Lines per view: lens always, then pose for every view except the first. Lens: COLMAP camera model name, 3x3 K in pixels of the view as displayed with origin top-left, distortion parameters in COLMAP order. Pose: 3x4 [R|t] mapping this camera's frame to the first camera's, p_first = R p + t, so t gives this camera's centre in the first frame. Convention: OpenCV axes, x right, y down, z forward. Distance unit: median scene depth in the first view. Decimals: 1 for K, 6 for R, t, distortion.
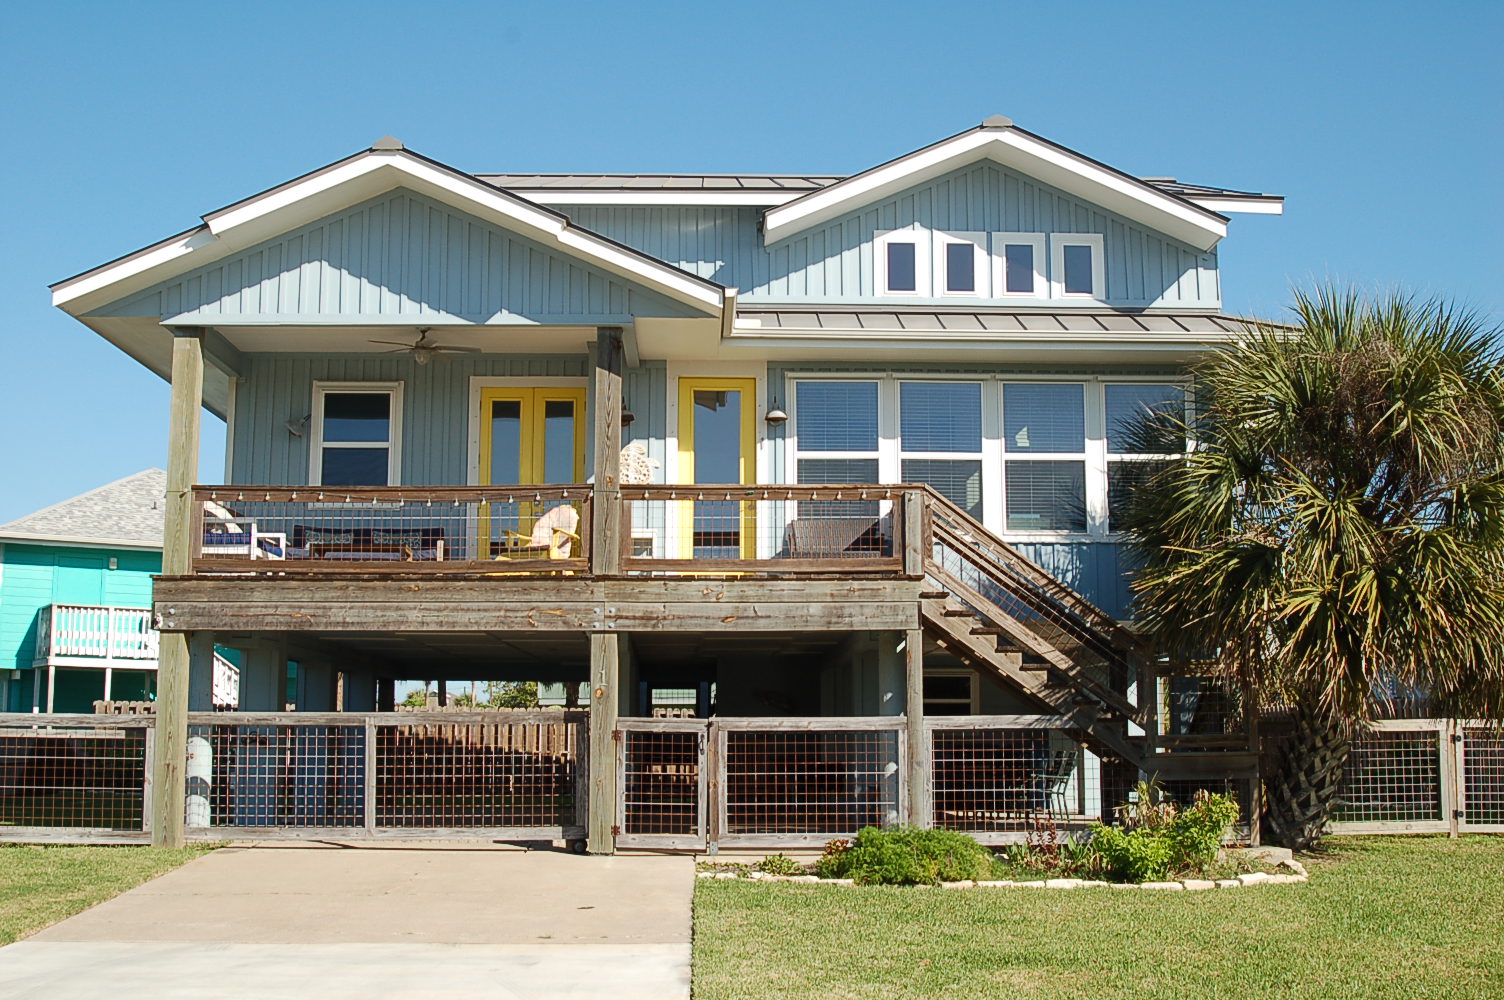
lens RADIAL K [[1799.6, 0, 761.7], [0, 1799.6, 494.7], [0, 0, 1]] dist [-0.105196, 0.000000]
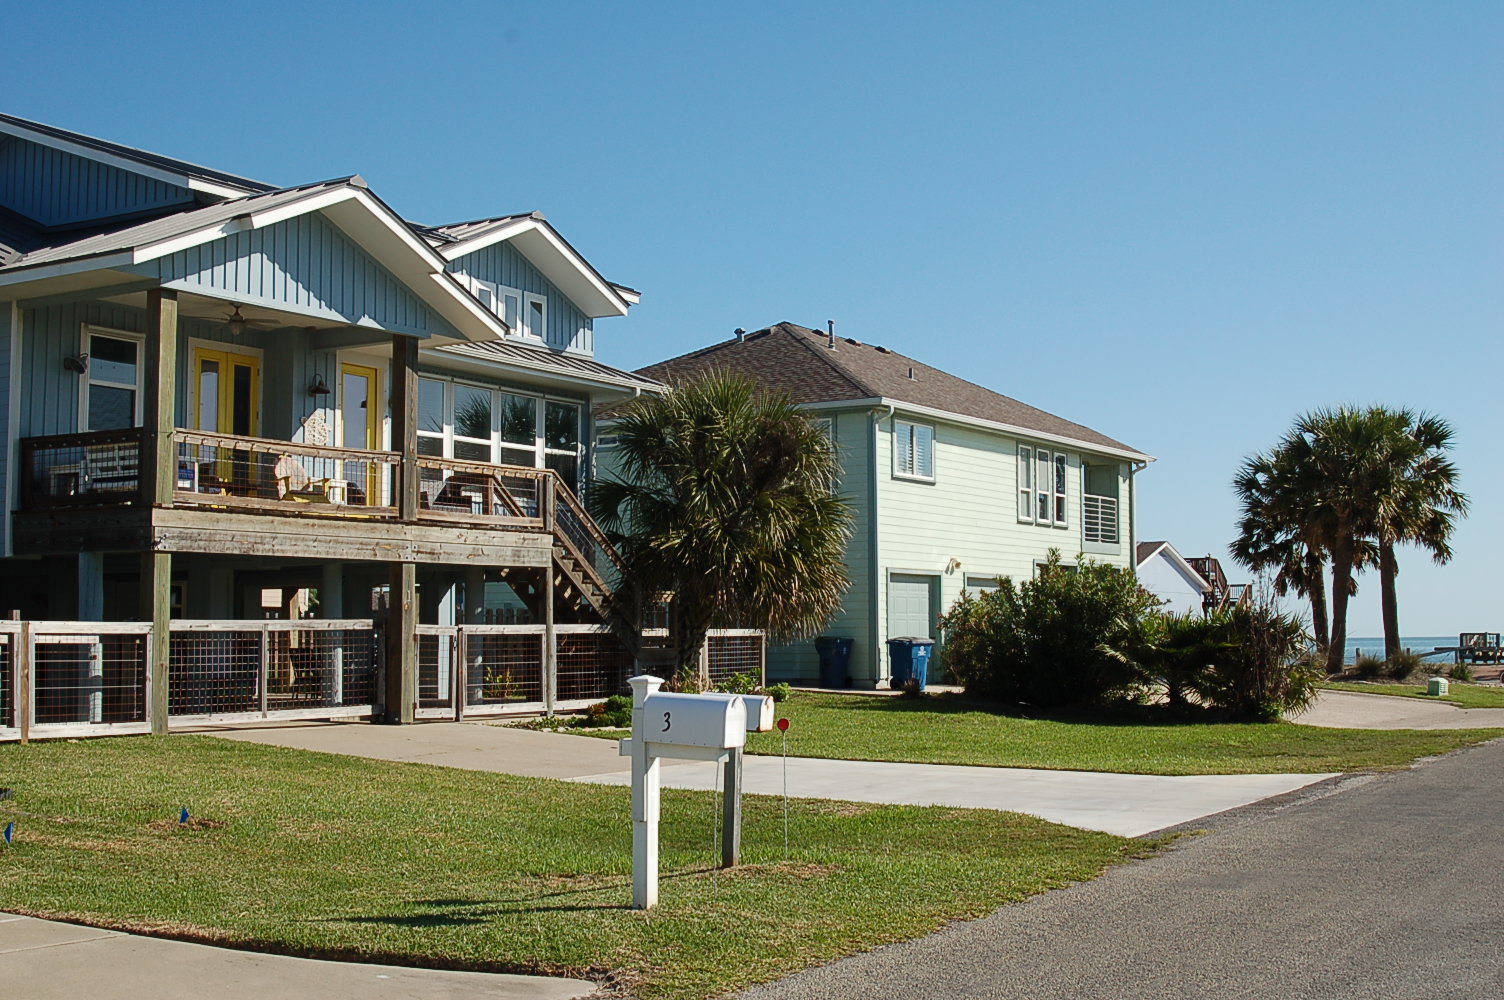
lens RADIAL K [[1900.0, 0, 751.6], [0, 1900.0, 498.0], [0, 0, 1]] dist [-0.092917, 0.000000]
pose [[0.542152, 0.059016, 0.838206, -1.144853], [-0.110072, 0.993923, 0.001215, -0.002844], [-0.833040, -0.092922, 0.545353, 0.000393]]
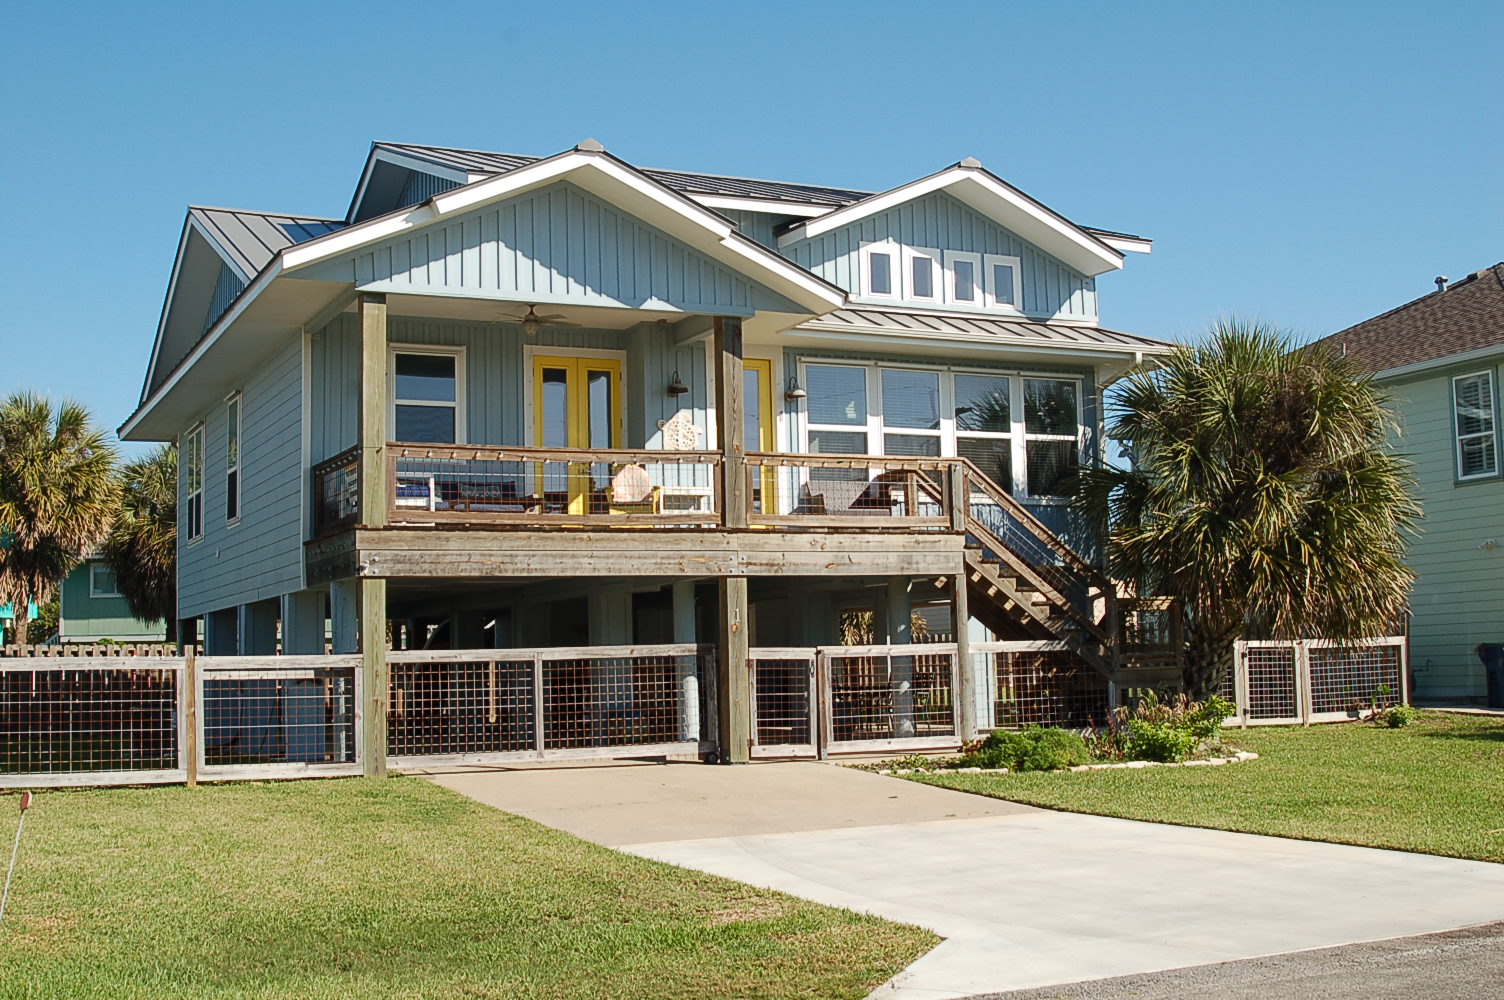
lens RADIAL K [[1799.6, 0, 744.5], [0, 1799.6, 496.1], [0, 0, 1]] dist [-0.105196, 0.000000]
pose [[0.911681, 0.017190, 0.410539, -0.563497], [-0.032409, 0.999020, 0.030140, -0.012123], [-0.409619, -0.040783, 0.911345, -0.078500]]
